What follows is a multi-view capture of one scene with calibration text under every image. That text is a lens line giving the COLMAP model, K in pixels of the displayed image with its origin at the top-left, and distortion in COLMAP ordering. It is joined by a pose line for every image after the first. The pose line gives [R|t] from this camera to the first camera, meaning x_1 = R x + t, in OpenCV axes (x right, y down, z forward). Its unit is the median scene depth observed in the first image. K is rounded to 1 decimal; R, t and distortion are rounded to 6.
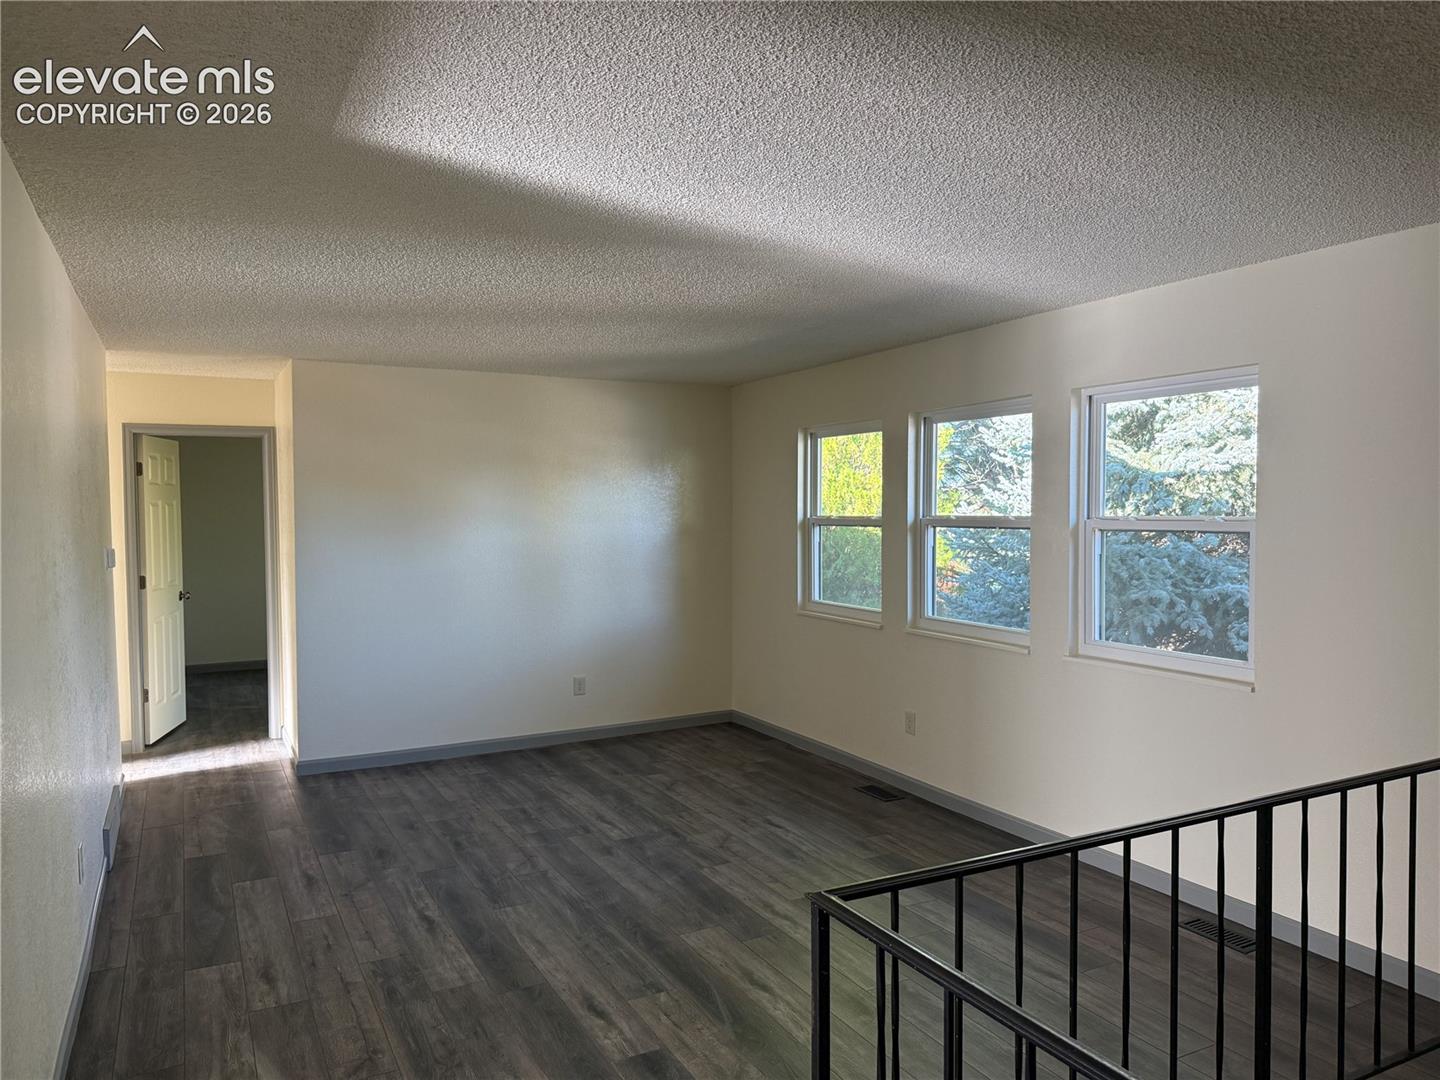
lens RADIAL K [[1012.9, 0, 723.9], [0, 1012.9, 540.7], [0, 0, 1]] dist [0.037182, -0.003791]
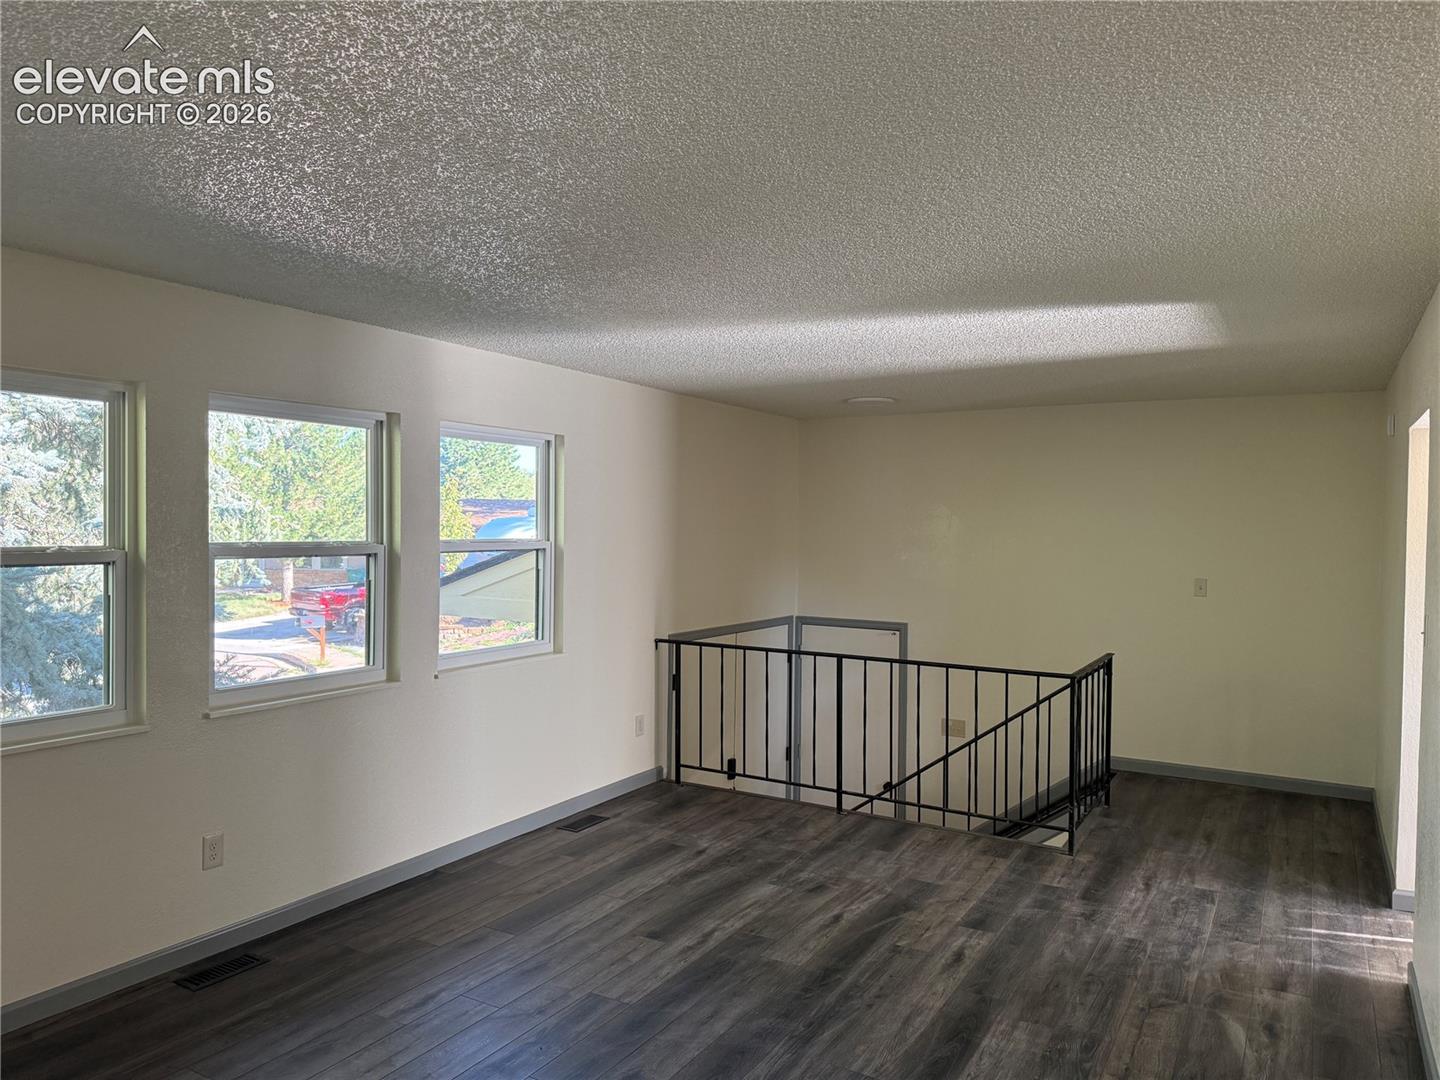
lens RADIAL K [[1012.9, 0, 724.2], [0, 1012.9, 538.3], [0, 0, 1]] dist [0.037182, -0.003791]
pose [[-0.523970, -0.013661, 0.851627, -0.867052], [0.023695, 0.999251, 0.030607, -0.062073], [-0.851407, 0.036217, -0.523254, 1.610754]]
